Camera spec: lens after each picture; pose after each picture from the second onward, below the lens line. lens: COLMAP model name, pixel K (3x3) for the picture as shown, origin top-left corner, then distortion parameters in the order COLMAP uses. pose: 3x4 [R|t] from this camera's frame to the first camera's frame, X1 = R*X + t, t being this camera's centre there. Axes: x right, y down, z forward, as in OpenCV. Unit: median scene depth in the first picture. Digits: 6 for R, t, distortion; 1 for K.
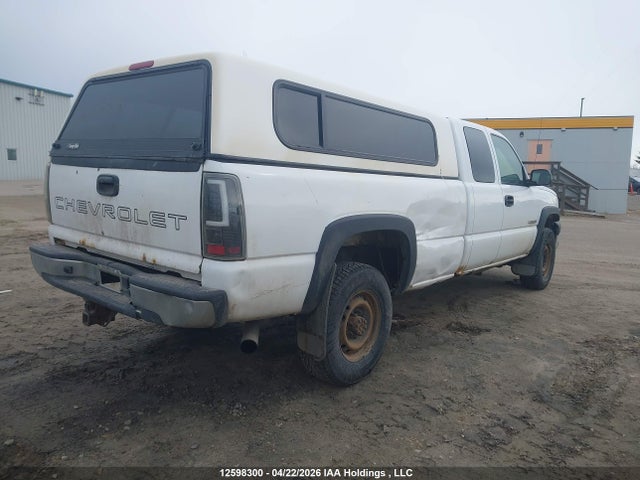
lens RADIAL K [[502.8, 0, 322.0], [0, 502.8, 239.0], [0, 0, 1]] dist [0.052691, -0.073404]
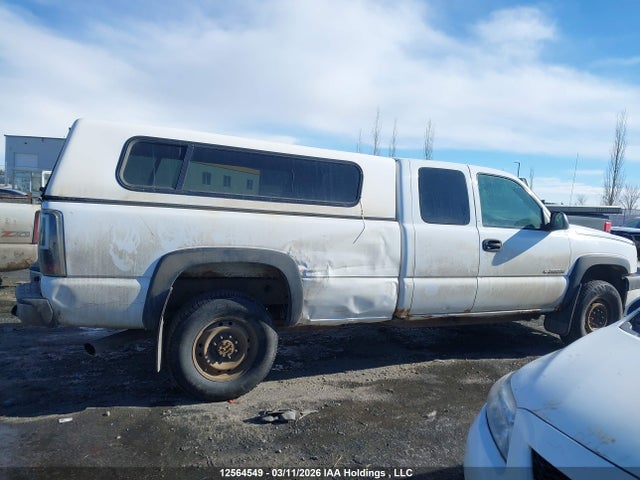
lens RADIAL K [[502.8, 0, 324.0], [0, 502.8, 243.6], [0, 0, 1]] dist [0.052691, -0.073404]
pose [[0.910309, 0.044630, -0.411517, 0.786478], [-0.070426, 0.996374, -0.047729, -0.022403], [0.407895, 0.072430, 0.910151, 0.074182]]
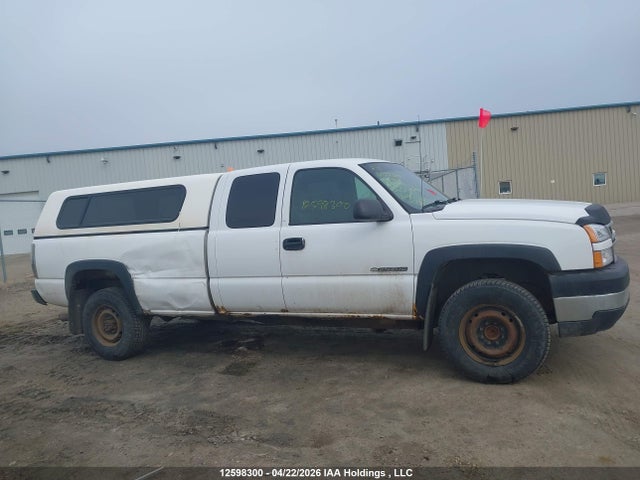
lens RADIAL K [[502.8, 0, 316.2], [0, 502.8, 238.8], [0, 0, 1]] dist [0.052691, -0.073404]
pose [[0.246224, 0.008162, -0.969179, 2.069927], [-0.016316, 0.999858, 0.004275, -0.149597], [0.969076, 0.014760, 0.246322, 1.380480]]
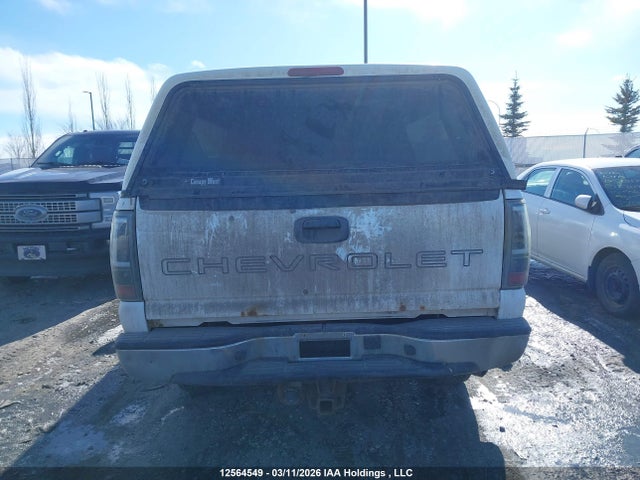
lens RADIAL K [[502.8, 0, 333.4], [0, 502.8, 247.5], [0, 0, 1]] dist [0.052691, -0.073404]
pose [[0.751280, -0.177447, 0.635681, -0.870238], [0.145681, 0.984007, 0.102507, -0.150127], [-0.643704, 0.015595, 0.765116, 0.385147]]
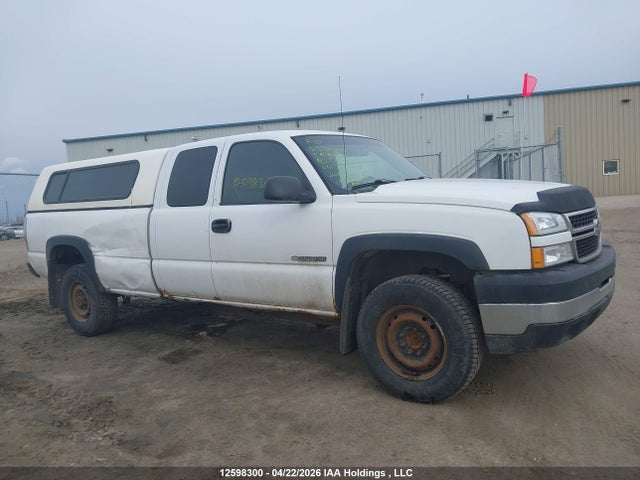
lens RADIAL K [[502.8, 0, 321.6], [0, 502.8, 237.4], [0, 0, 1]] dist [0.052691, -0.073404]
pose [[0.053987, 0.050951, -0.997241, 1.974035], [-0.041688, 0.997942, 0.048730, -0.172782], [0.997671, 0.038942, 0.056000, 1.873703]]
